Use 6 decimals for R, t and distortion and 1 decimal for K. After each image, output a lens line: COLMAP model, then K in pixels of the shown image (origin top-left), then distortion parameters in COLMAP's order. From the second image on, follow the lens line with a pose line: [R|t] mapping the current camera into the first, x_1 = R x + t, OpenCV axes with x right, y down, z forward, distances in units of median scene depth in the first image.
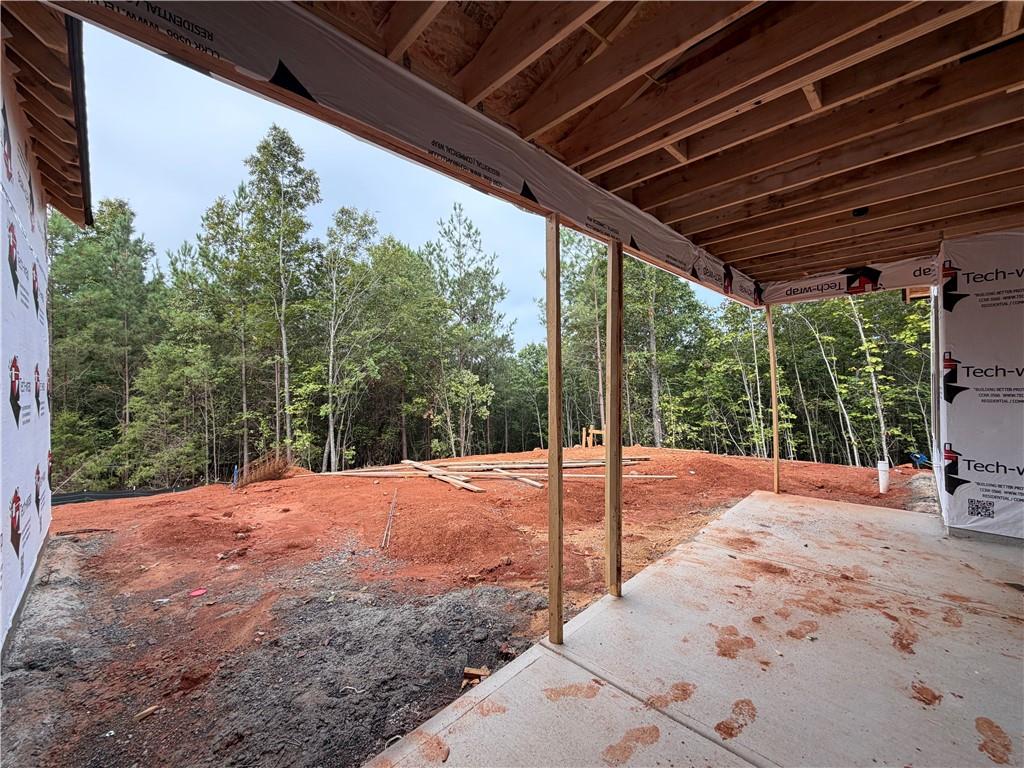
lens RADIAL K [[408.8, 0, 510.8], [0, 408.8, 383.3], [0, 0, 1]] dist [0.001386, 0.001102]
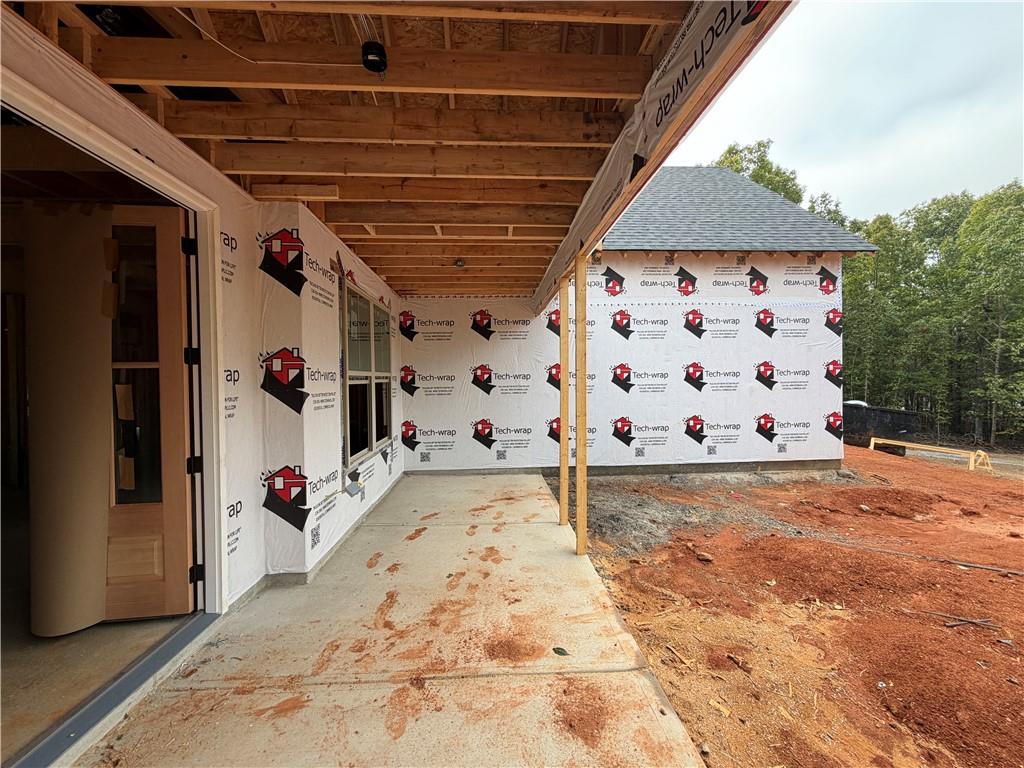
lens RADIAL K [[408.8, 0, 512.0], [0, 408.8, 382.2], [0, 0, 1]] dist [0.001386, 0.001102]
pose [[-0.668280, 0.026932, -0.743422, 1.366634], [0.023488, 0.999610, 0.015098, -0.012492], [0.743539, -0.007372, -0.668652, 1.777295]]
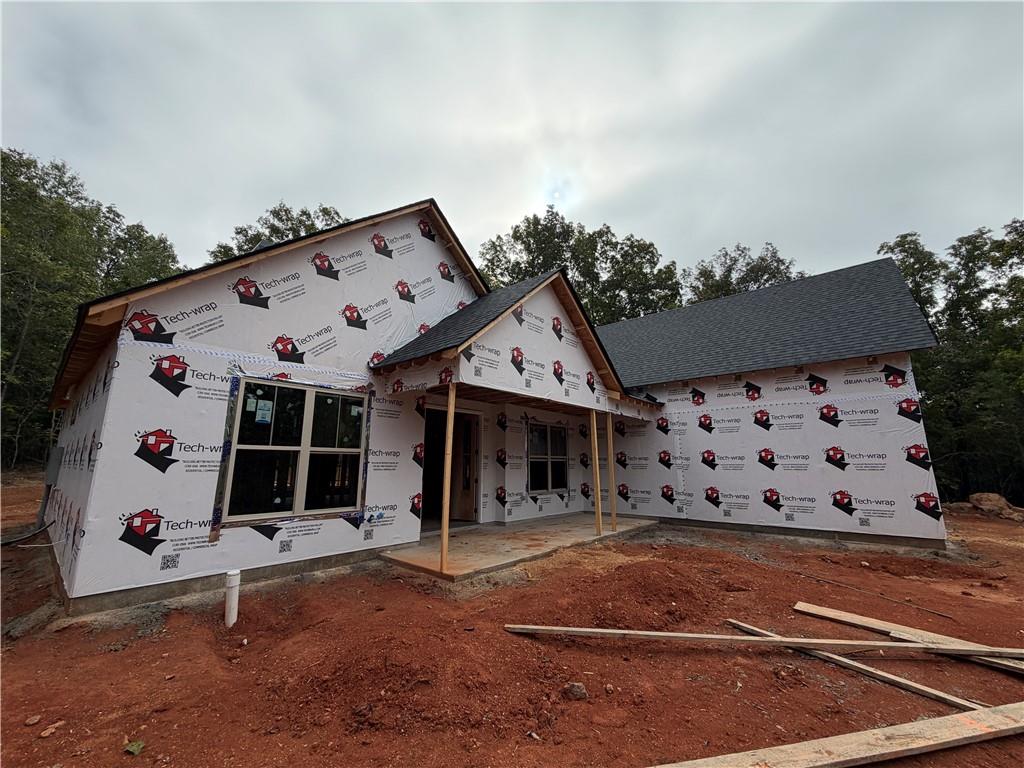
lens RADIAL K [[408.8, 0, 509.3], [0, 408.8, 382.3], [0, 0, 1]] dist [0.001386, 0.001102]
pose [[-0.997065, -0.003543, -0.076478, 1.193215], [0.011903, 0.979607, -0.200569, 0.038289], [0.075630, -0.200891, -0.976690, 3.796209]]
